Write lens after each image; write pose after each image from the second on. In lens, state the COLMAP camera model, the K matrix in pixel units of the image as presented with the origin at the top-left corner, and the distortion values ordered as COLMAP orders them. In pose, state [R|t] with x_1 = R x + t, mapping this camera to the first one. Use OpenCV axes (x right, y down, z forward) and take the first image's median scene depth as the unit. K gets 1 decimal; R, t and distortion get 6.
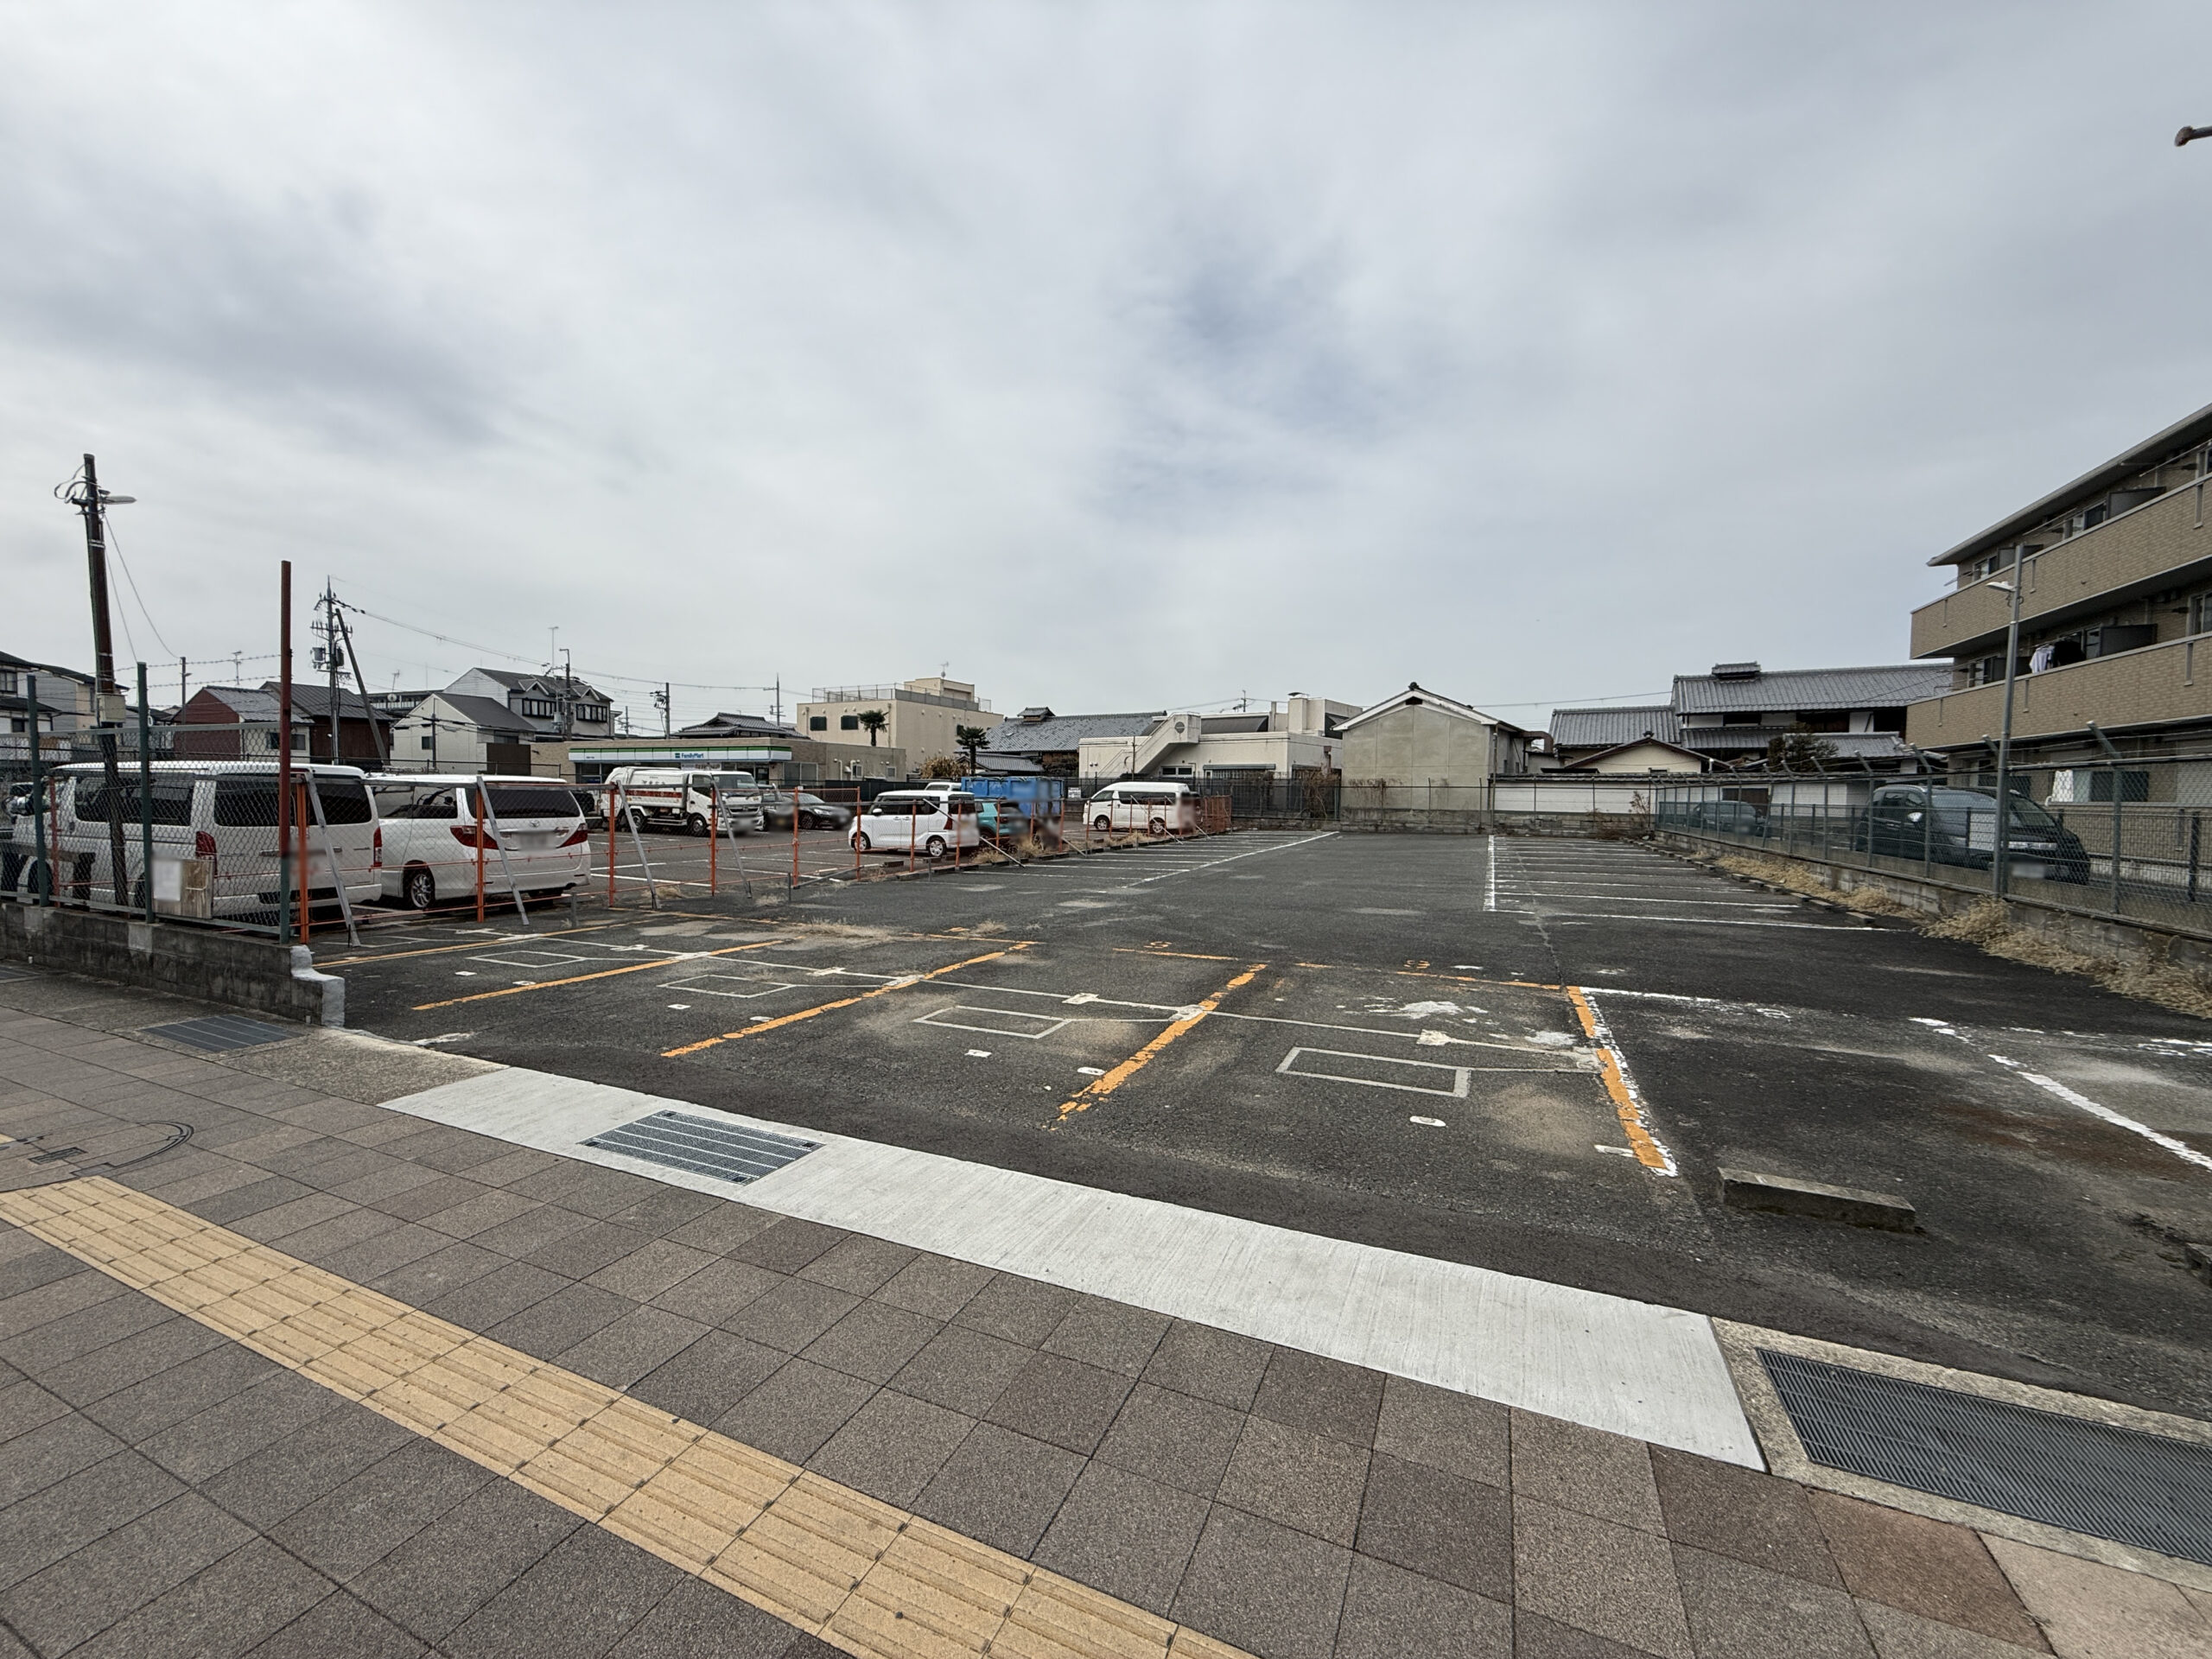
lens RADIAL K [[877.0, 0, 1101.2], [0, 877.0, 827.0], [0, 0, 1]] dist [-0.000628, 0.000050]
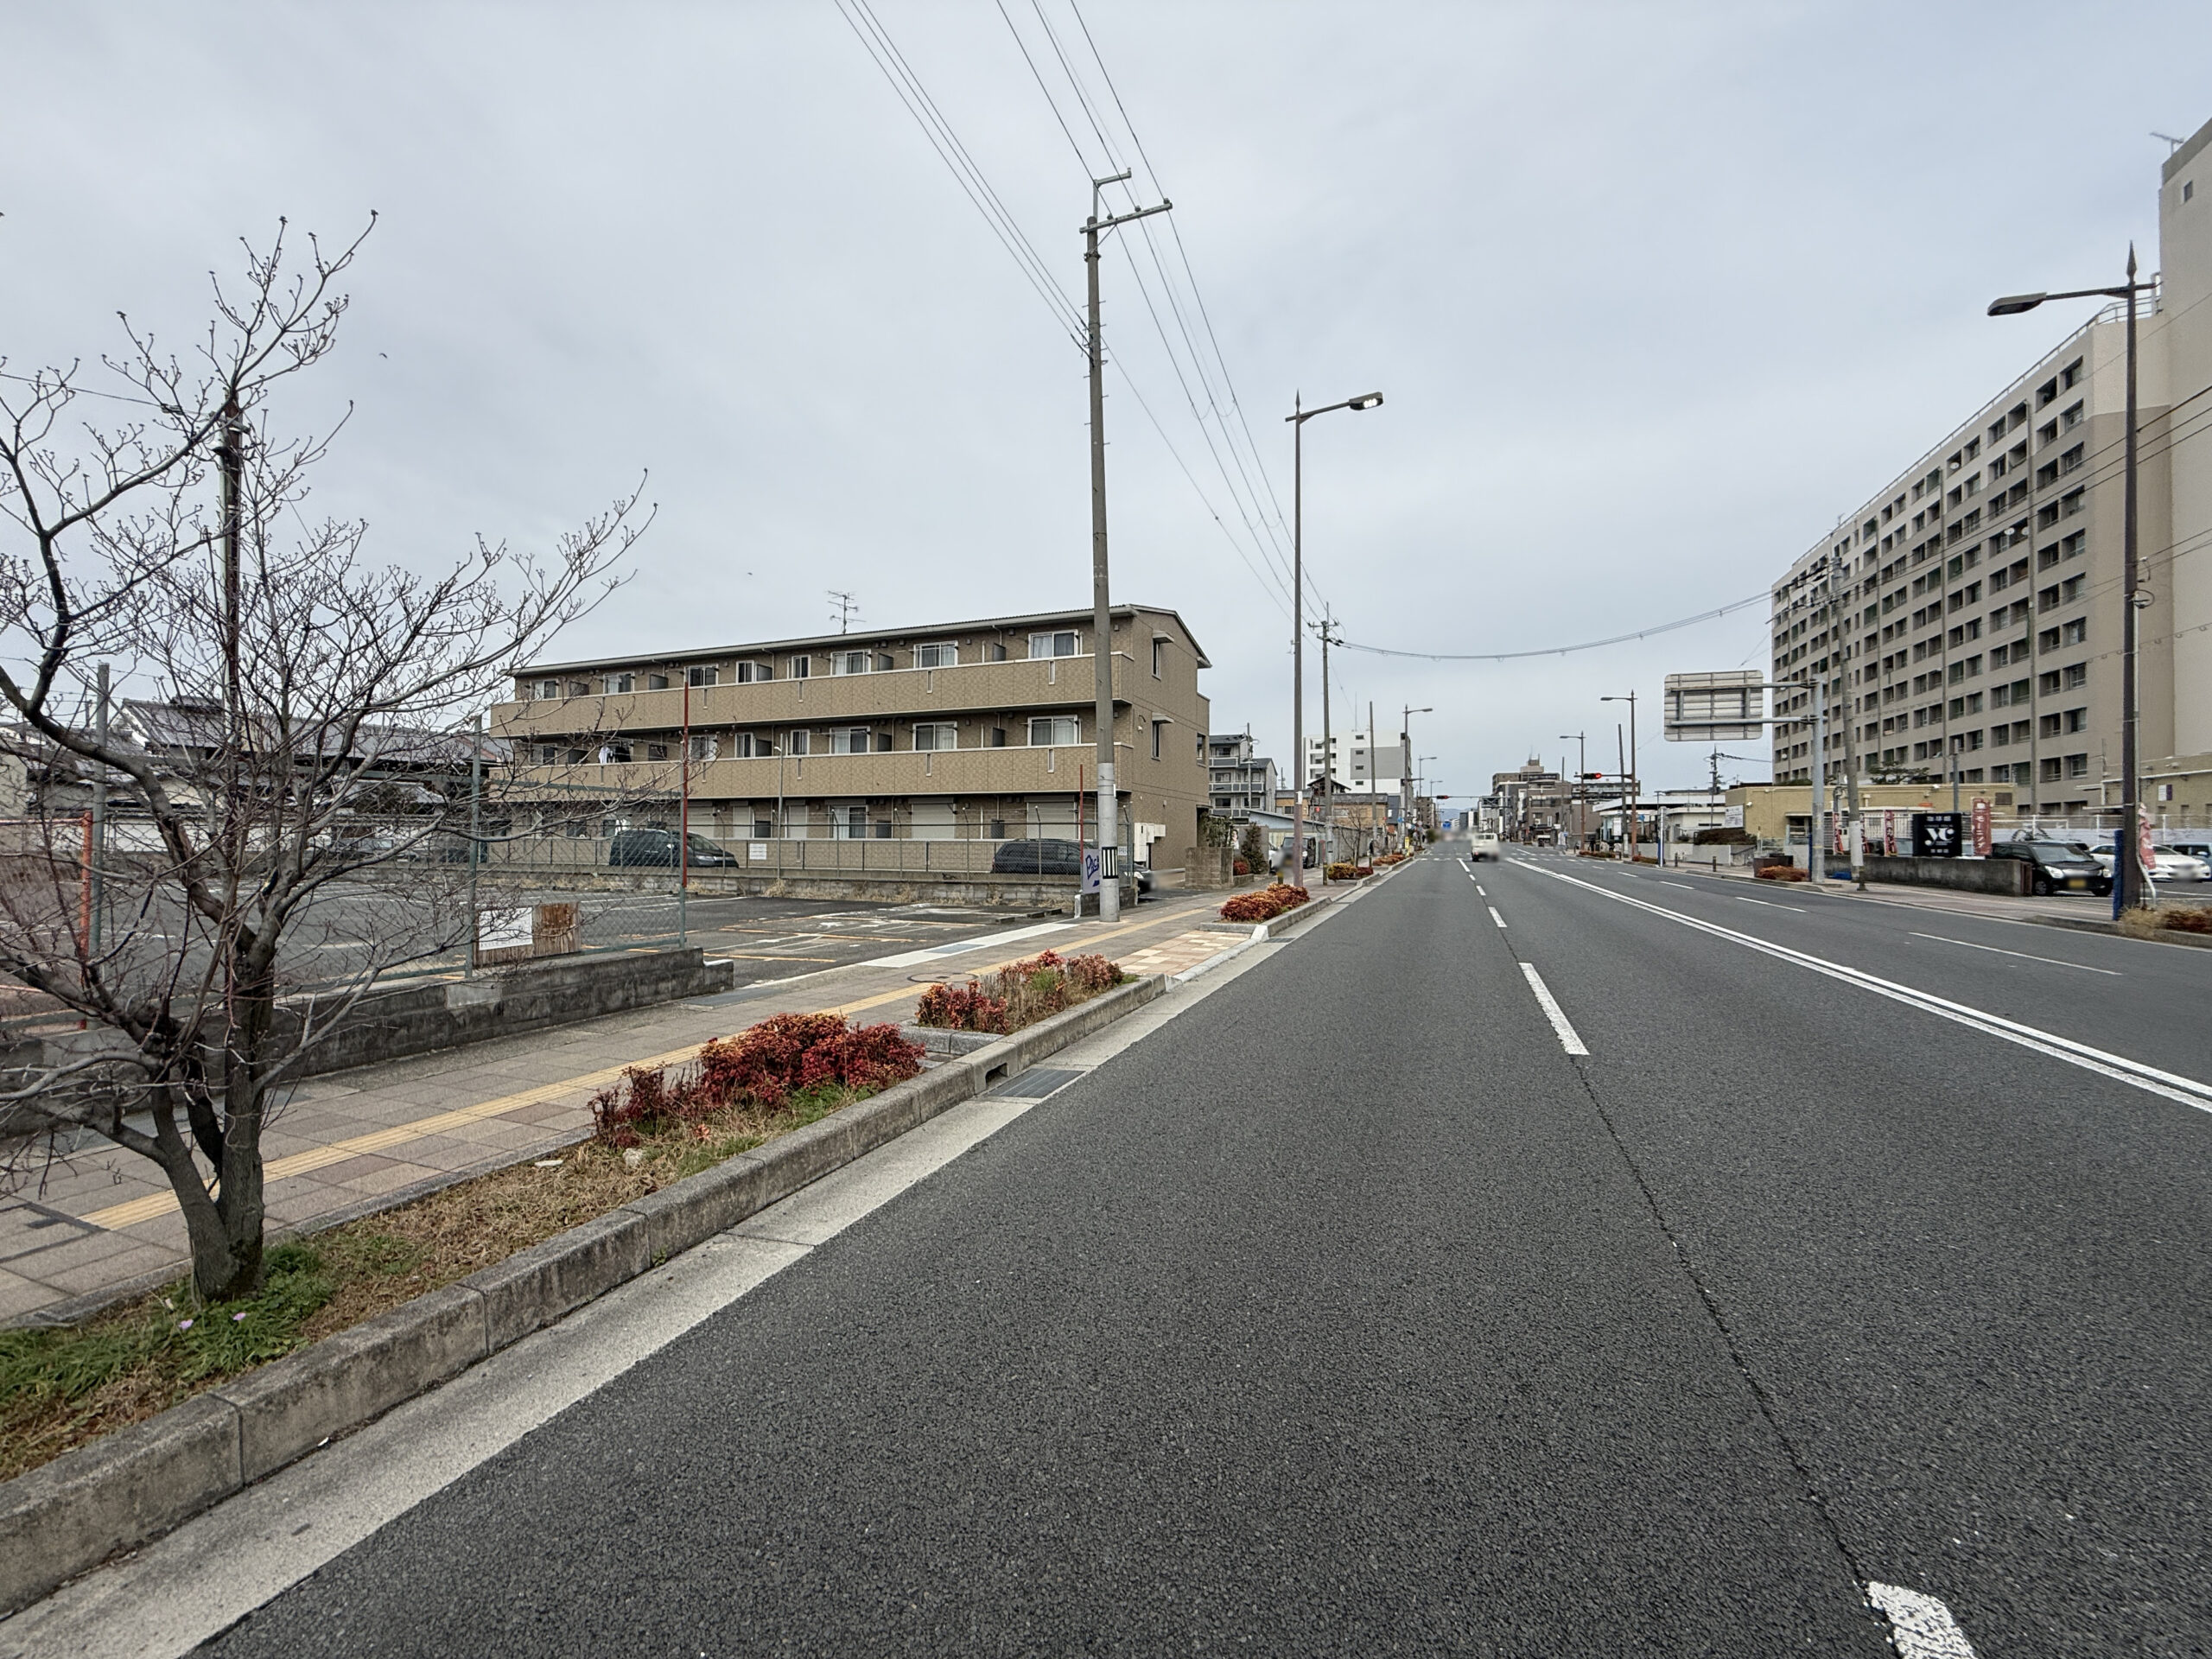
lens RADIAL K [[876.0, 0, 1101.3], [0, 876.0, 830.2], [0, 0, 1]] dist [-0.000354, 0.000035]
pose [[-0.046247, 0.002465, 0.998927, -0.419338], [0.032937, 0.999457, -0.000942, -0.006063], [-0.998387, 0.032858, -0.046303, 0.067566]]
